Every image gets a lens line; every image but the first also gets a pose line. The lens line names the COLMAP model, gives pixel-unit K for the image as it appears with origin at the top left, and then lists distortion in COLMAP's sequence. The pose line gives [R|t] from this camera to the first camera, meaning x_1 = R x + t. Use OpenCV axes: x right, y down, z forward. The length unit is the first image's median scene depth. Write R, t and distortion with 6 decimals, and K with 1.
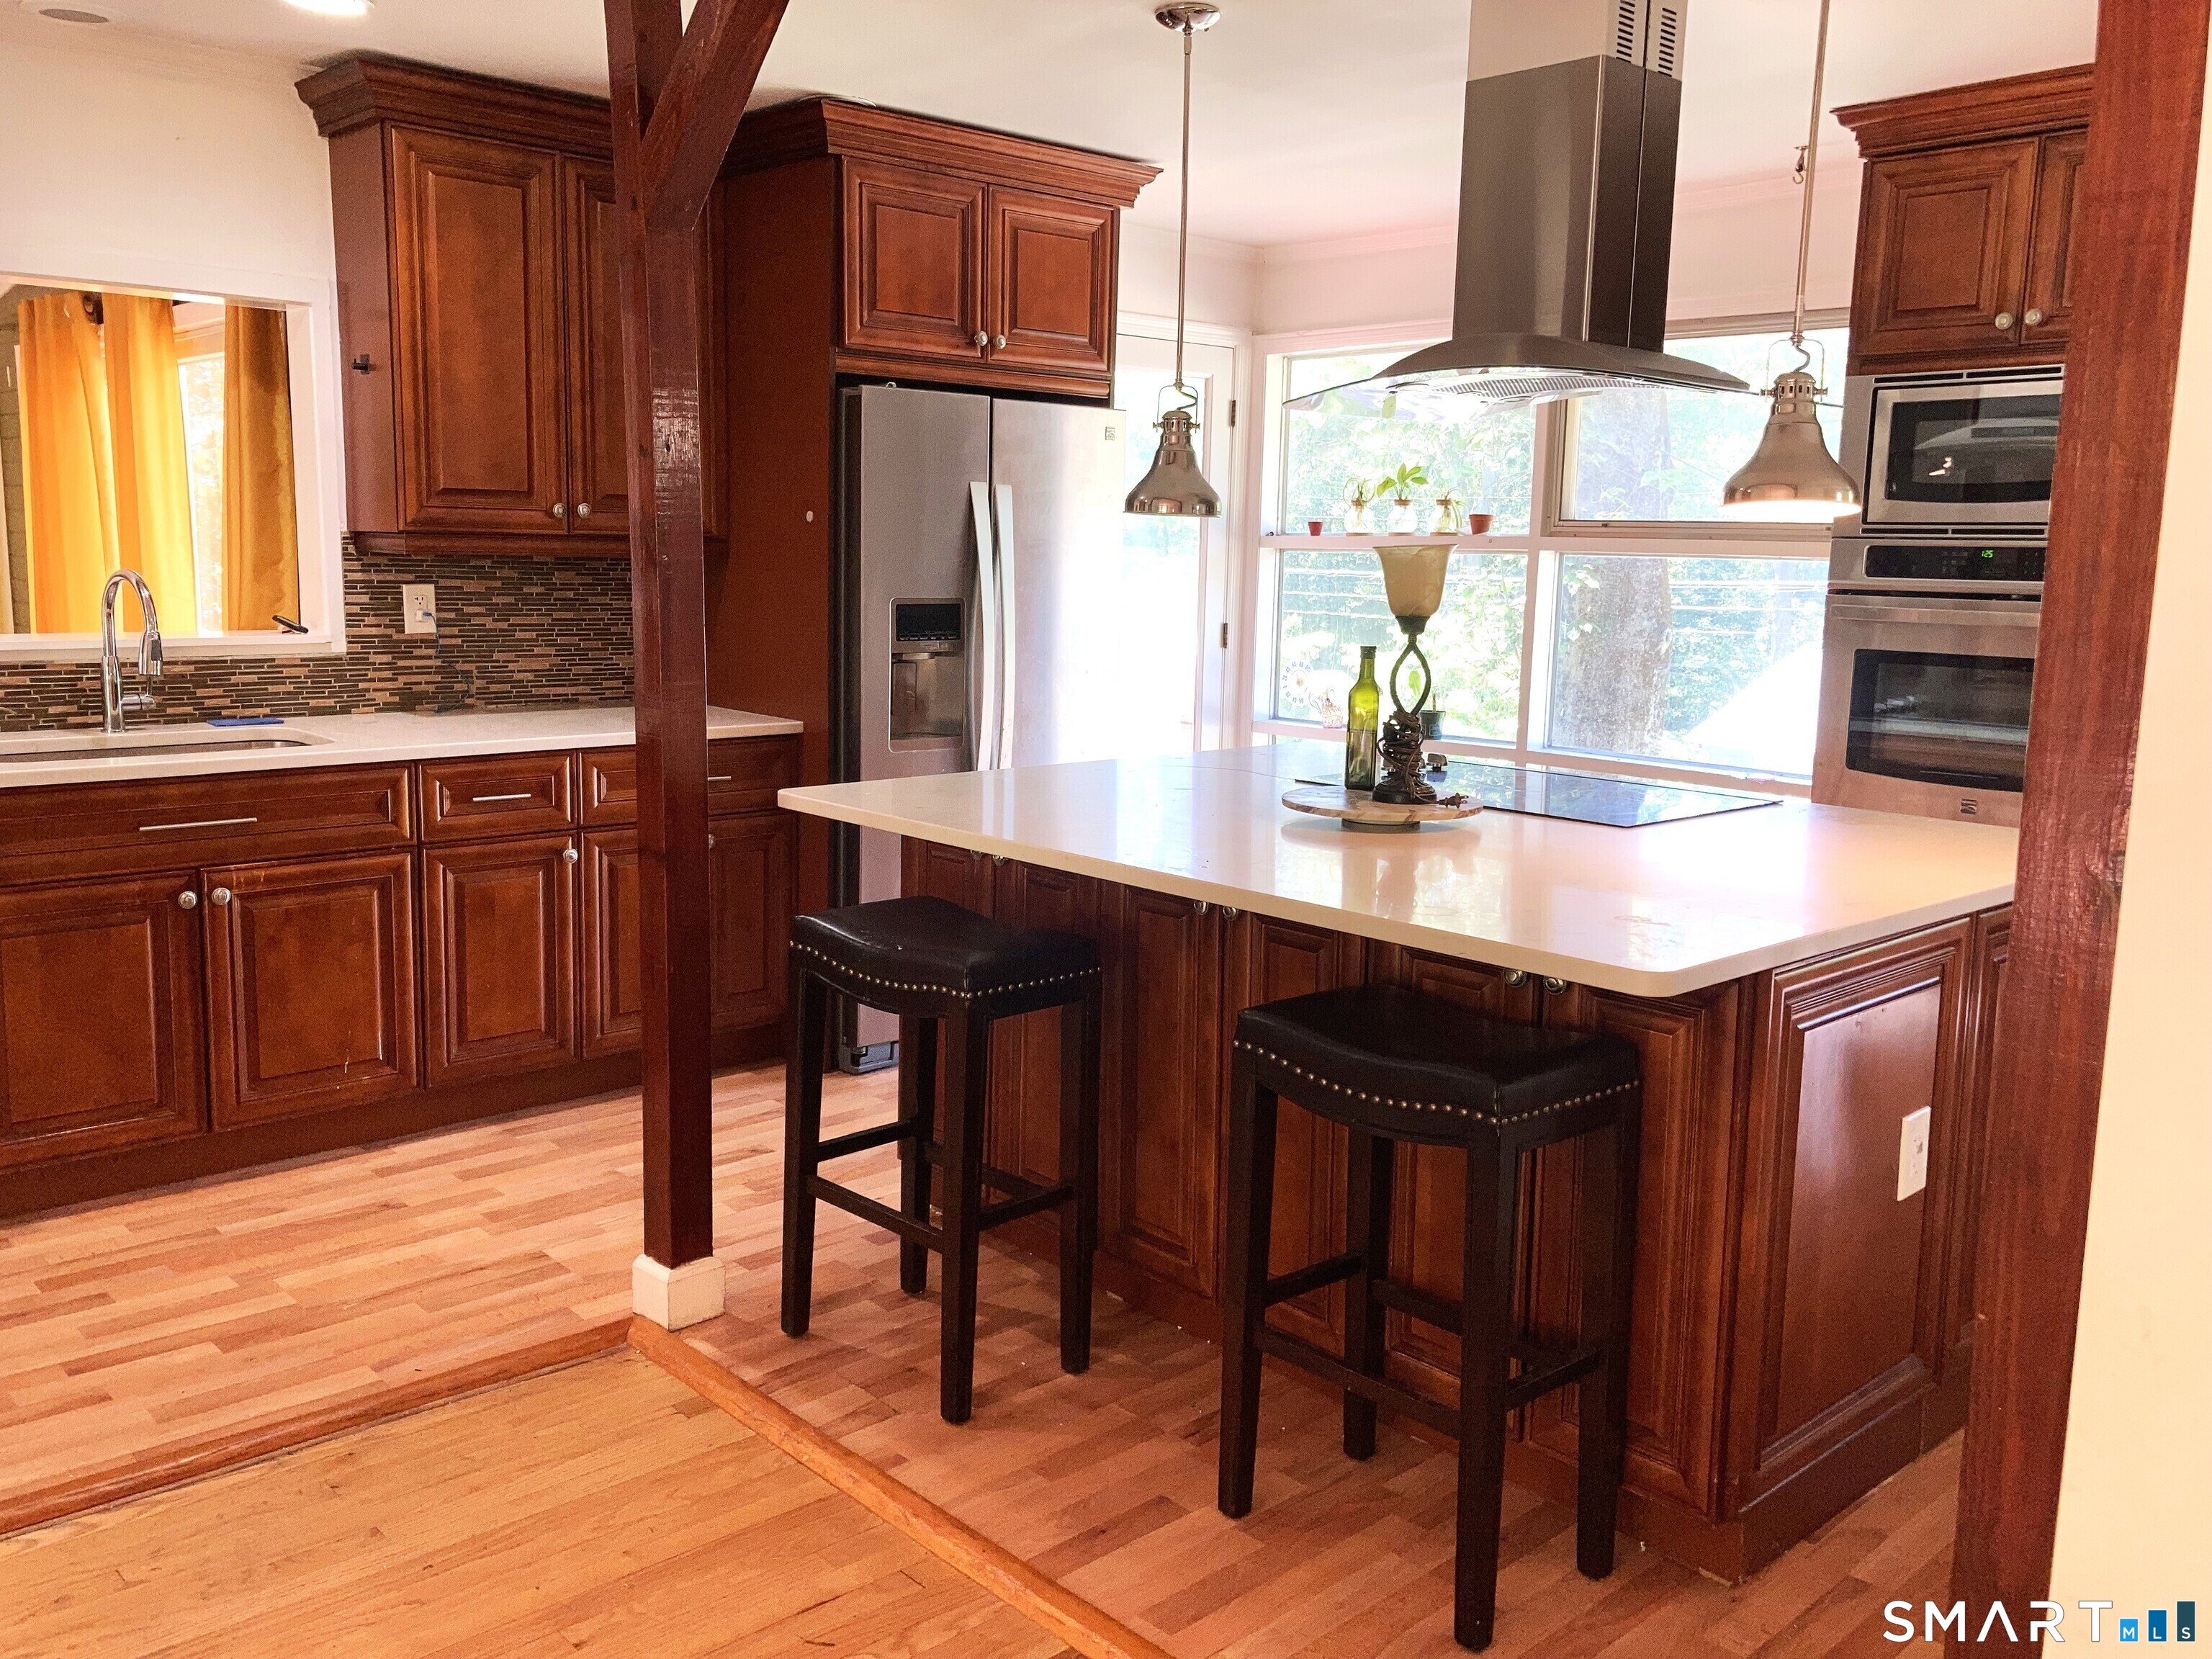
lens RADIAL K [[1824.3, 0, 1105.8], [0, 1824.3, 823.8], [0, 0, 1]] dist [-0.008893, -0.001453]
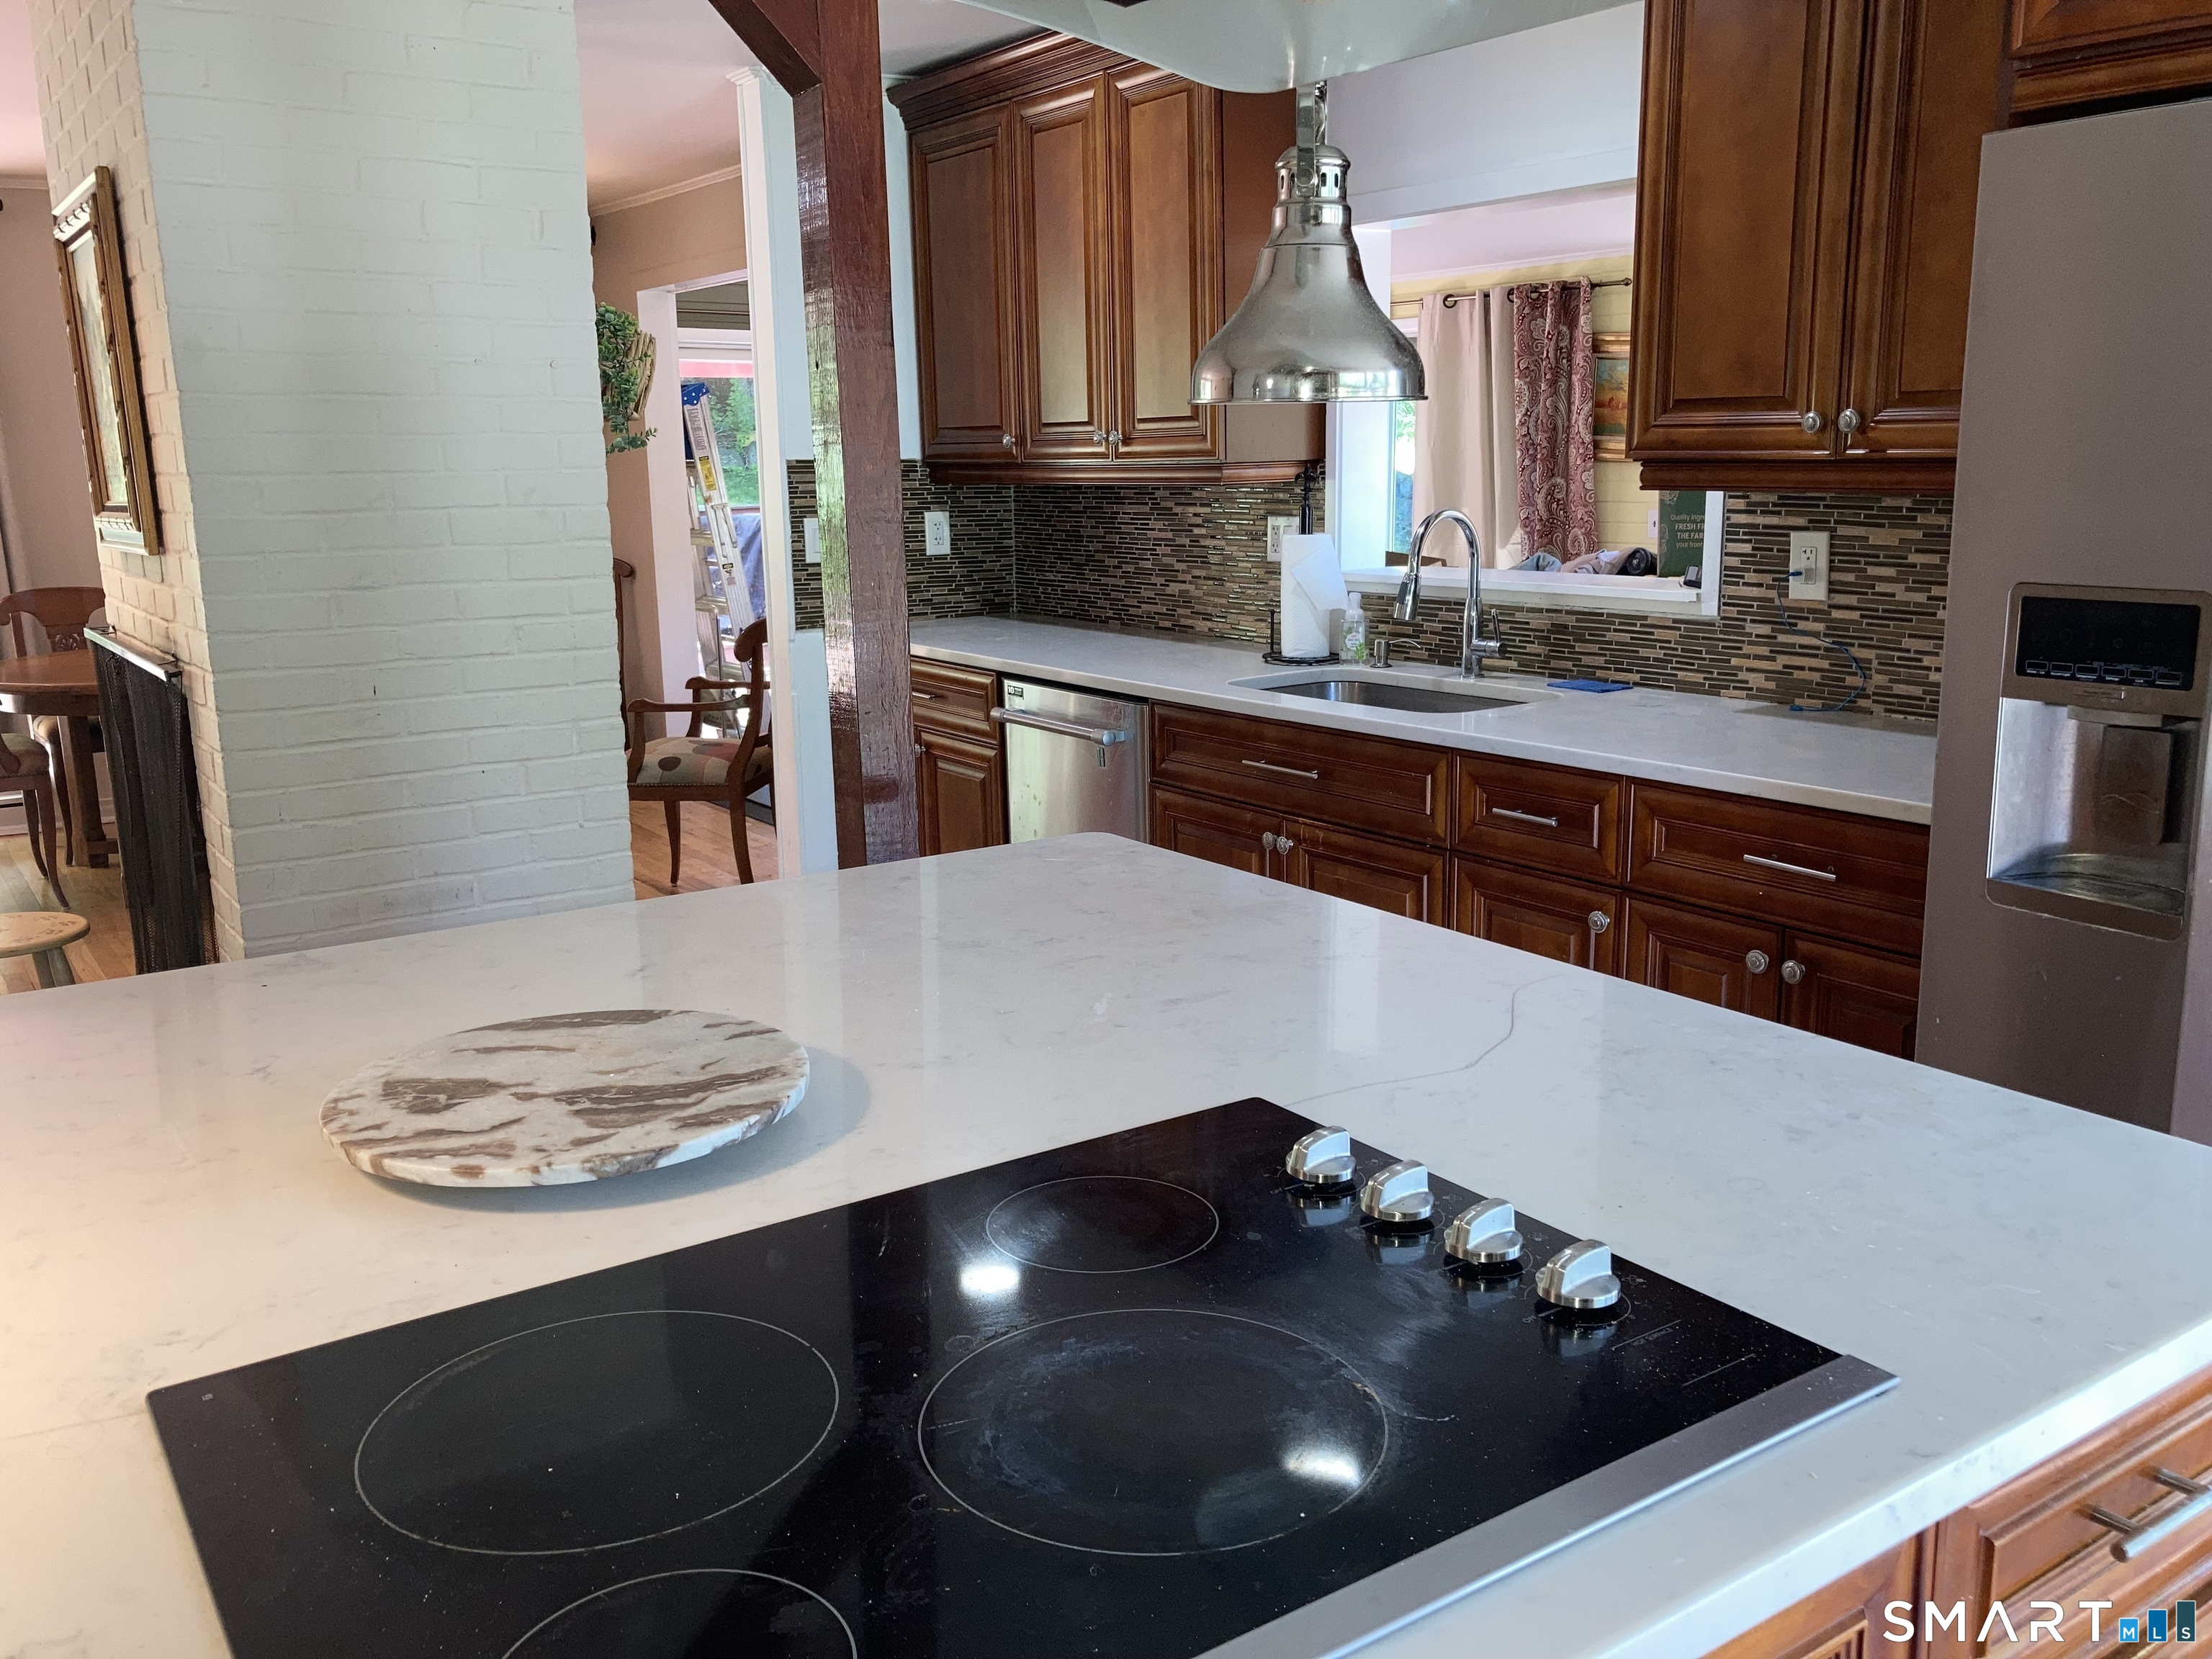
lens RADIAL K [[1824.3, 0, 1106.3], [0, 1824.3, 831.6], [0, 0, 1]] dist [-0.008893, -0.001453]
pose [[-0.132626, 0.183987, -0.973940, 0.382799], [-0.142048, 0.968949, 0.202387, -0.122740], [0.980935, 0.165188, -0.102373, 0.820084]]
